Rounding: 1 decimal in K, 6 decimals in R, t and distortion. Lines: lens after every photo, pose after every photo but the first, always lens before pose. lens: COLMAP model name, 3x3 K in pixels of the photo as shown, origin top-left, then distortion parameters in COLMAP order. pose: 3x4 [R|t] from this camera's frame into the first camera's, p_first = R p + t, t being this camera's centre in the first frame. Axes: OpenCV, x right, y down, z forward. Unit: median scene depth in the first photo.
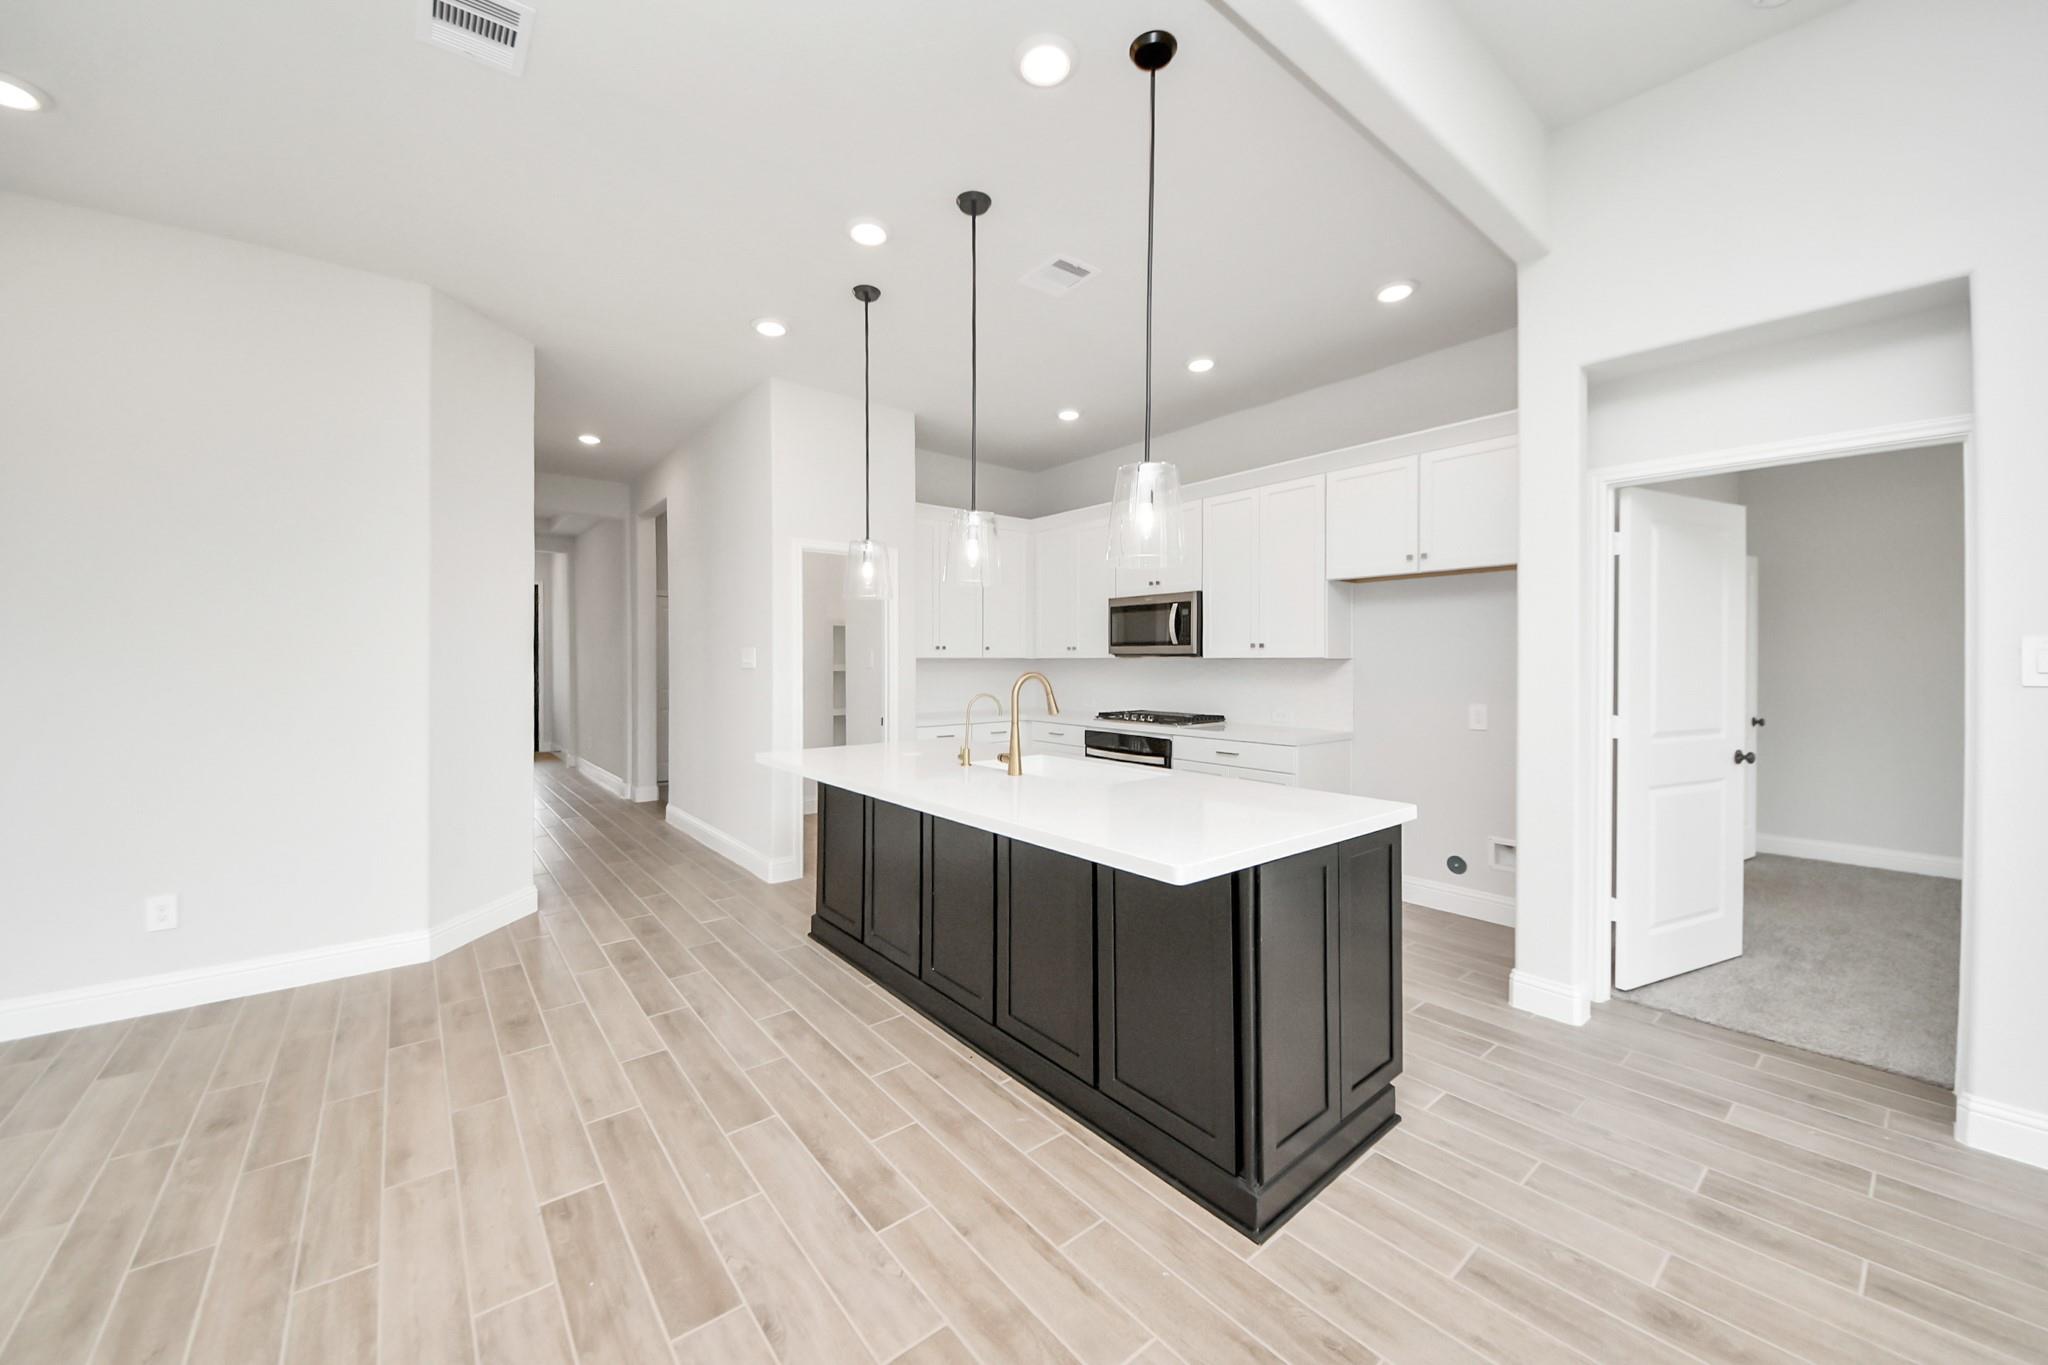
lens RADIAL K [[746.7, 0, 978.7], [0, 746.7, 667.7], [0, 0, 1]] dist [0.000912, -0.007452]
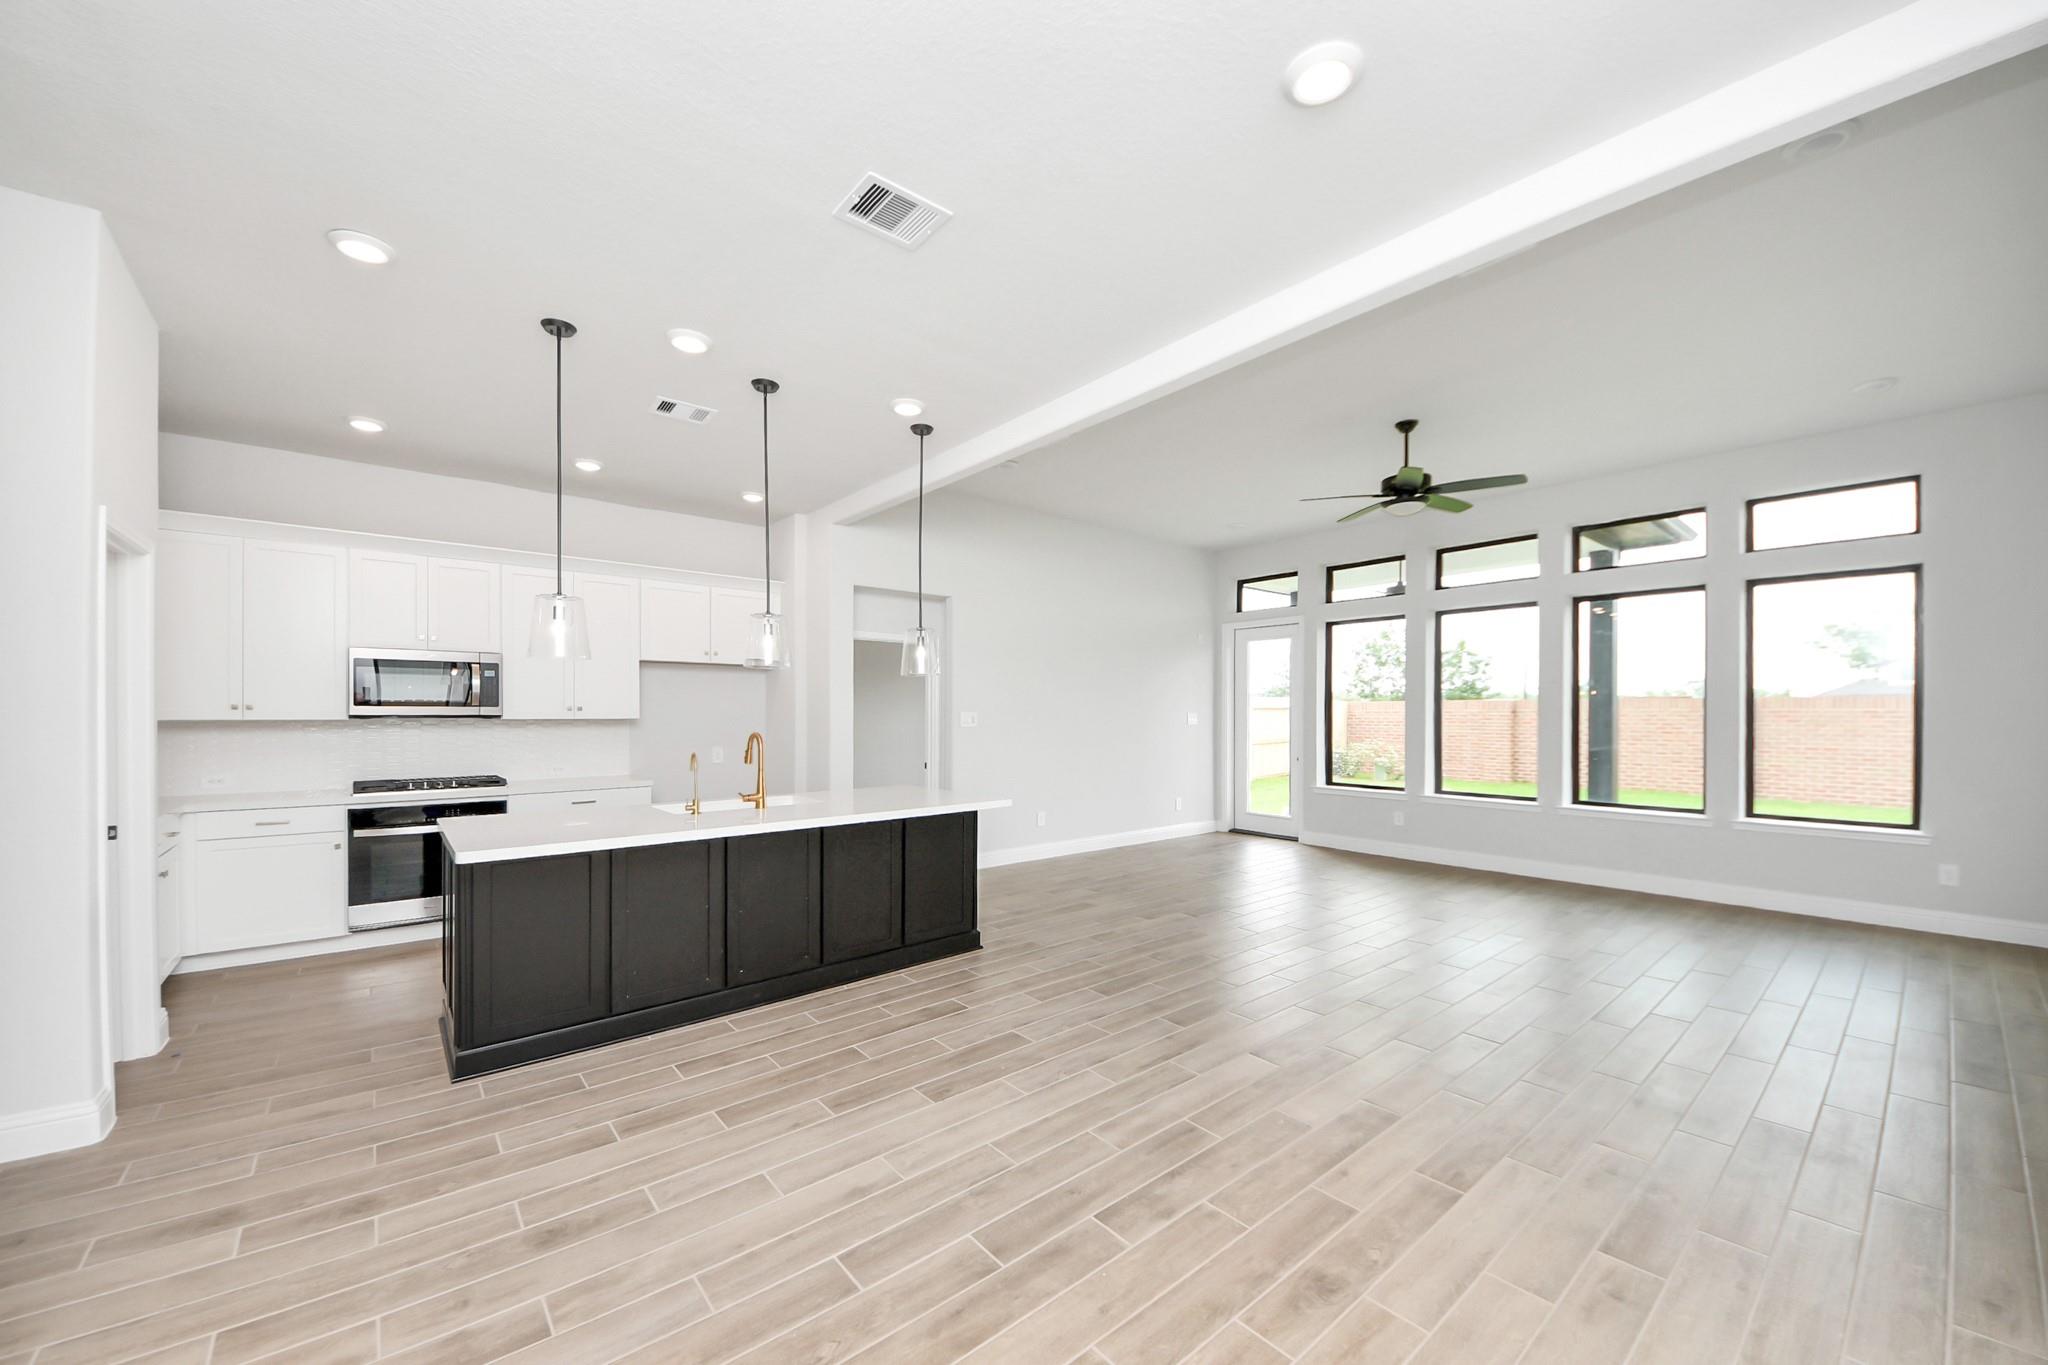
lens RADIAL K [[760.8, 0, 1010.5], [0, 760.8, 716.9], [0, 0, 1]] dist [0.000011, -0.008017]
pose [[-0.021339, 0.000416, 0.999772, -1.103953], [0.014508, 0.999895, -0.000107, -0.009221], [-0.999667, 0.014503, -0.021343, 0.469459]]
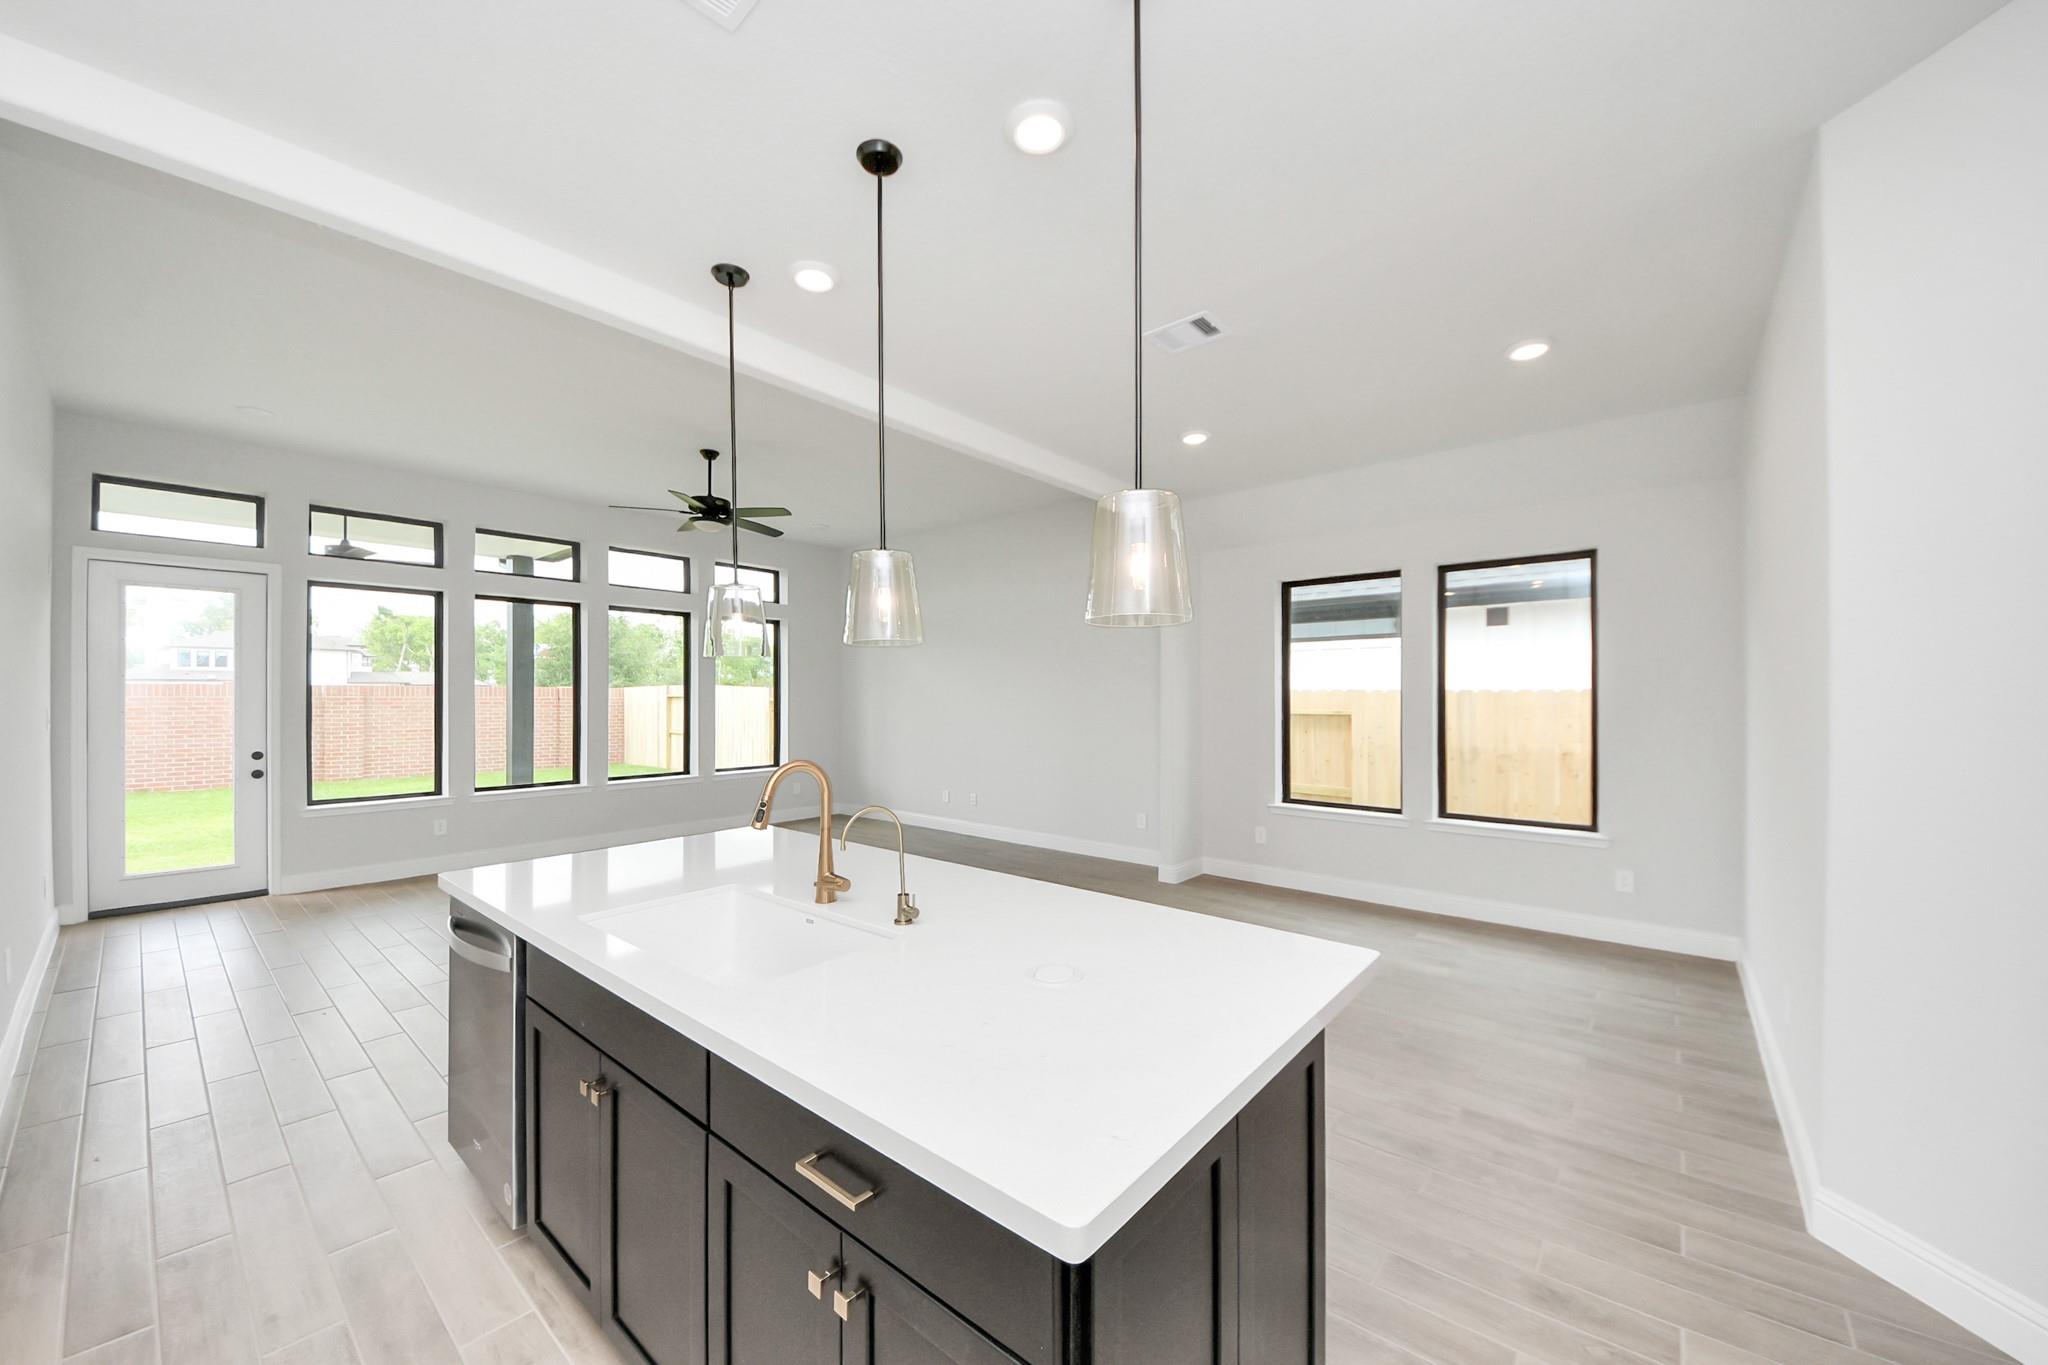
lens RADIAL K [[756.5, 0, 1027.6], [0, 756.5, 694.1], [0, 0, 1]] dist [-0.013915, -0.000610]
pose [[-0.975701, 0.001268, -0.219103, 0.013854], [-0.000383, 0.999972, 0.007492, -0.048670], [0.219106, 0.007393, -0.975673, 1.438838]]
